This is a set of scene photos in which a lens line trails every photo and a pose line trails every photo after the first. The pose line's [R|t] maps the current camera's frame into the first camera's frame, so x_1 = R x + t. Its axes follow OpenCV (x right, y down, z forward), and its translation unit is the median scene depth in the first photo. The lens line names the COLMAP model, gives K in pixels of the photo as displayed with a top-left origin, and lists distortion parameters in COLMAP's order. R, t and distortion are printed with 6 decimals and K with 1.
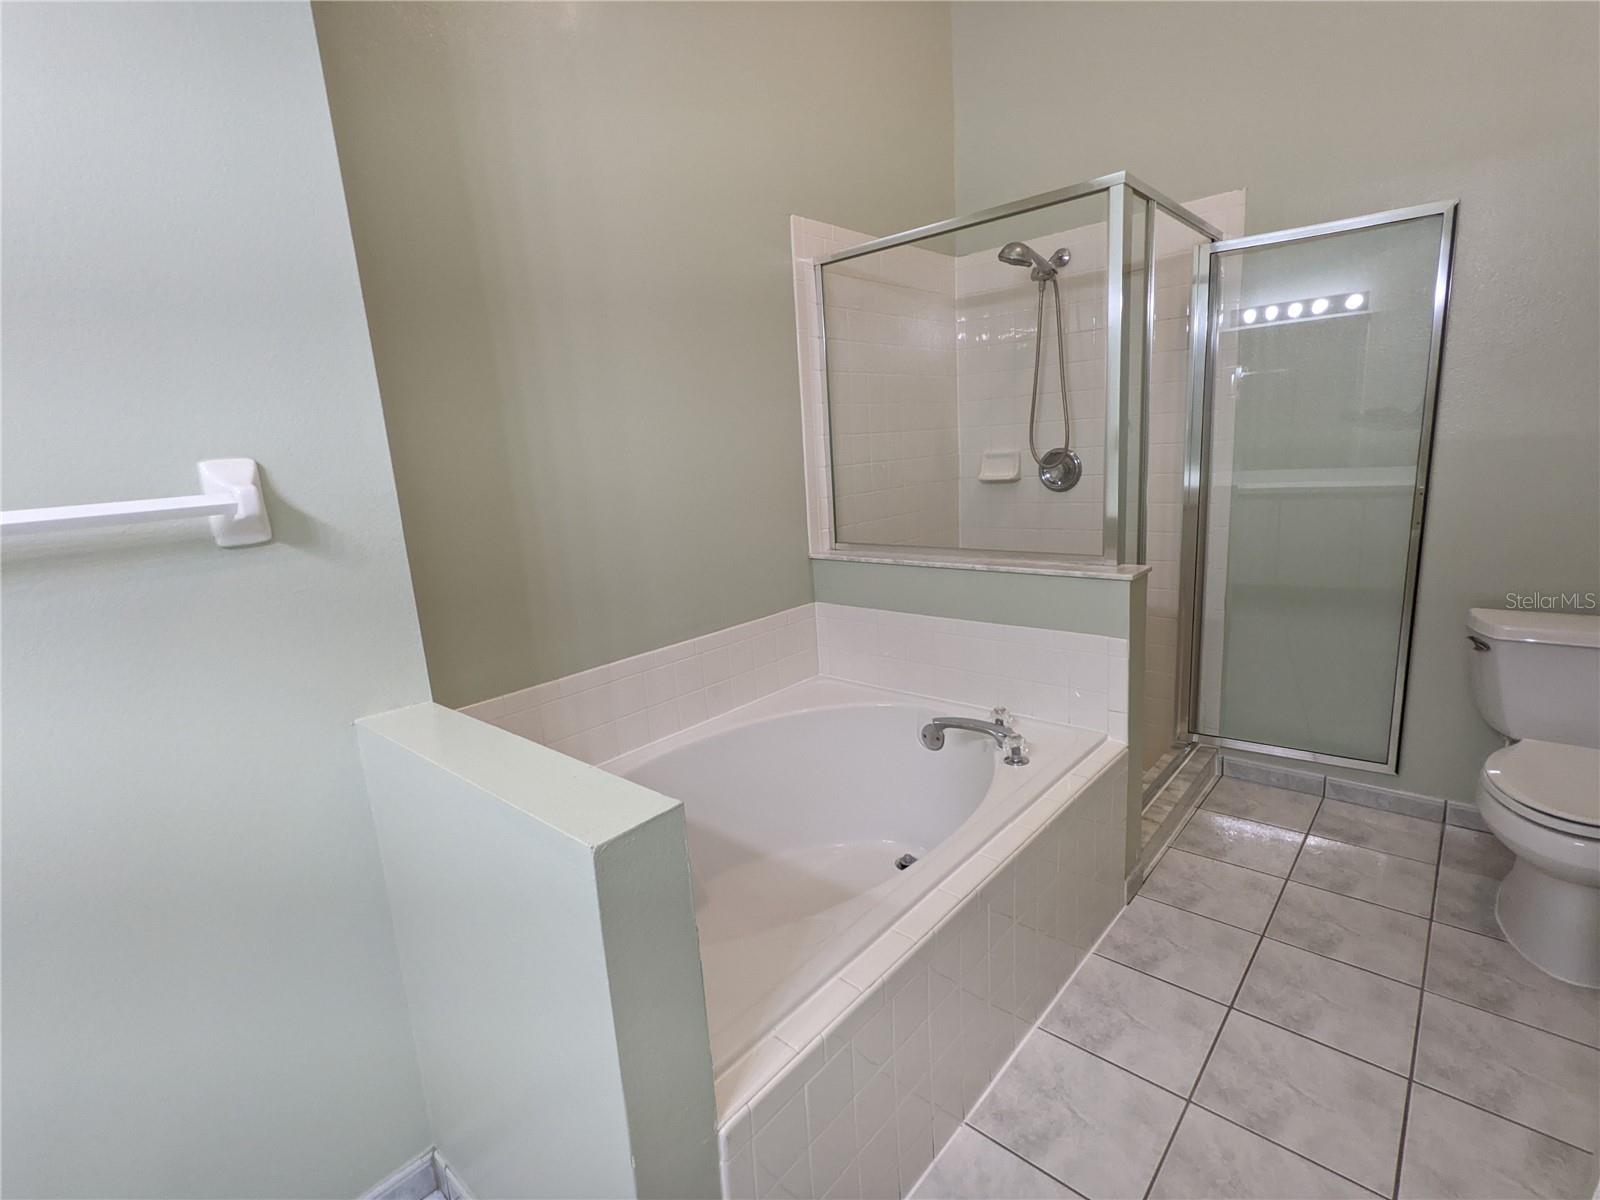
lens RADIAL K [[754.6, 0, 795.2], [0, 754.6, 600.0], [0, 0, 1]] dist [0.000027, -0.000165]
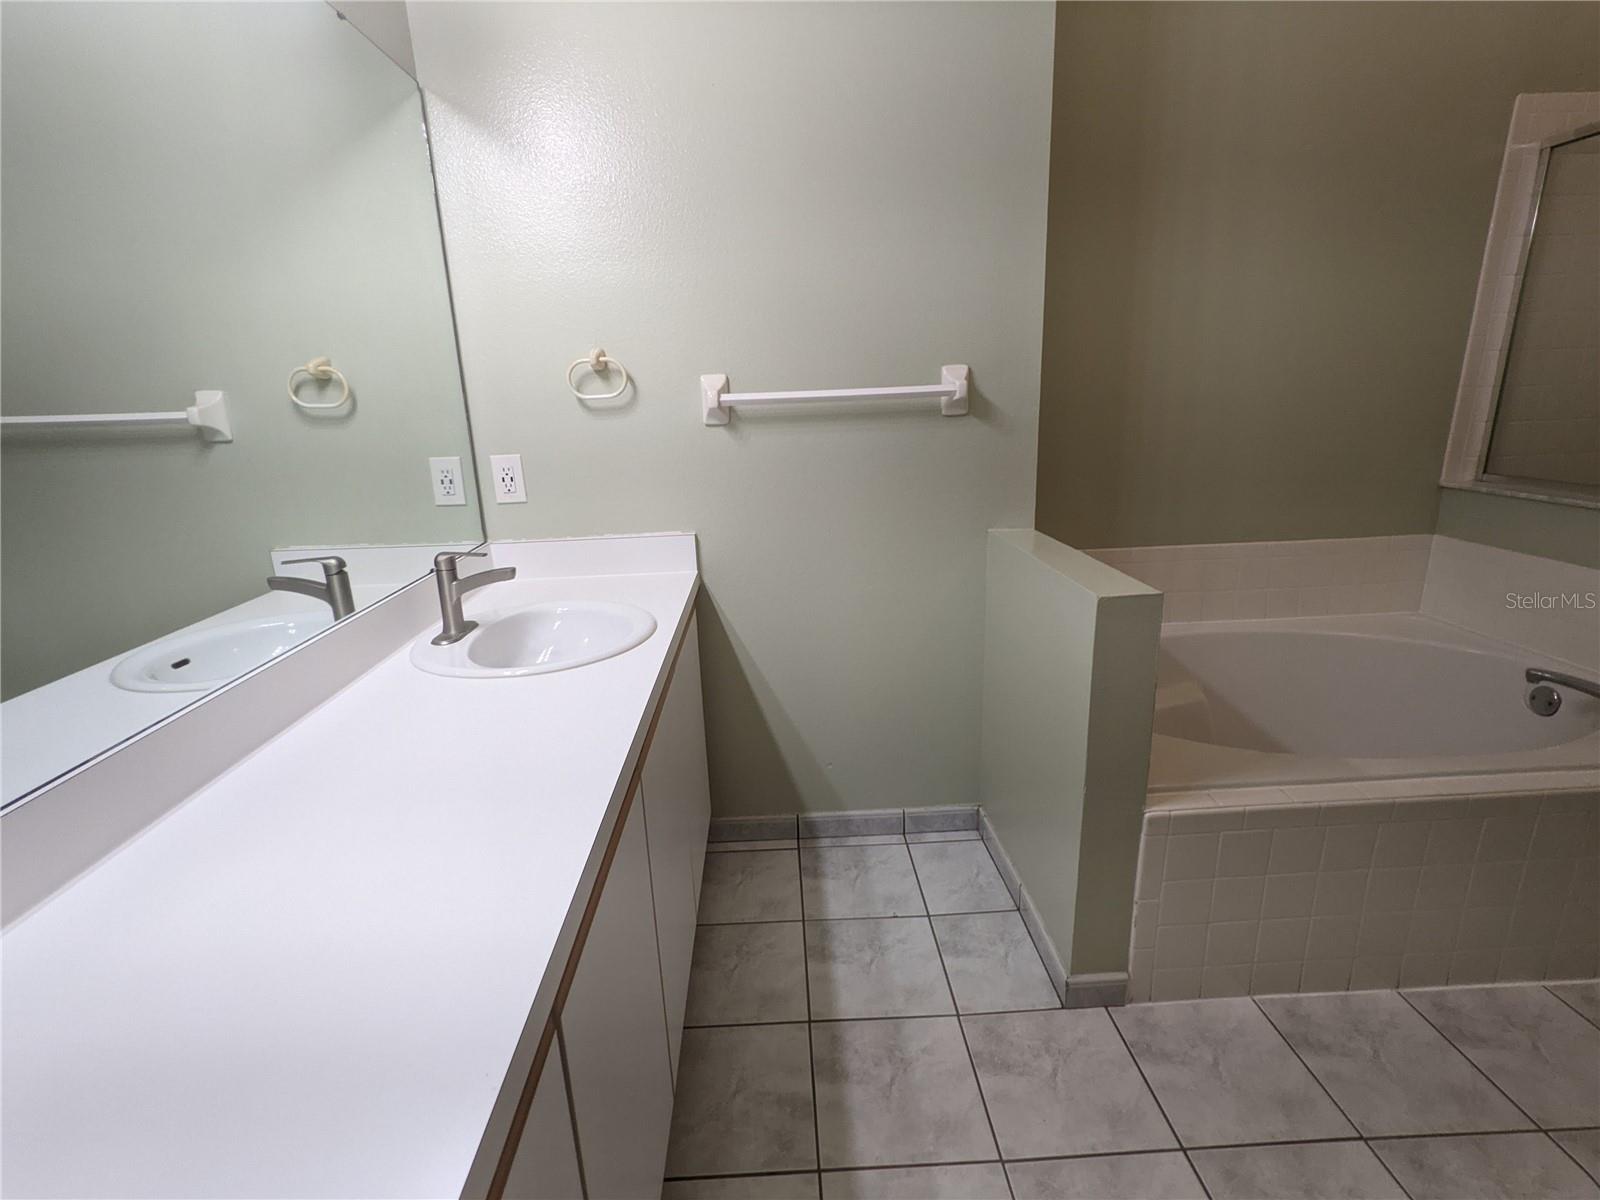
lens RADIAL K [[754.6, 0, 802.0], [0, 754.6, 590.3], [0, 0, 1]] dist [0.000027, -0.000165]
pose [[0.701109, 0.220200, -0.678202, 0.299426], [-0.152543, 0.975422, 0.159006, 0.098303], [0.696546, -0.008026, 0.717467, -0.503983]]
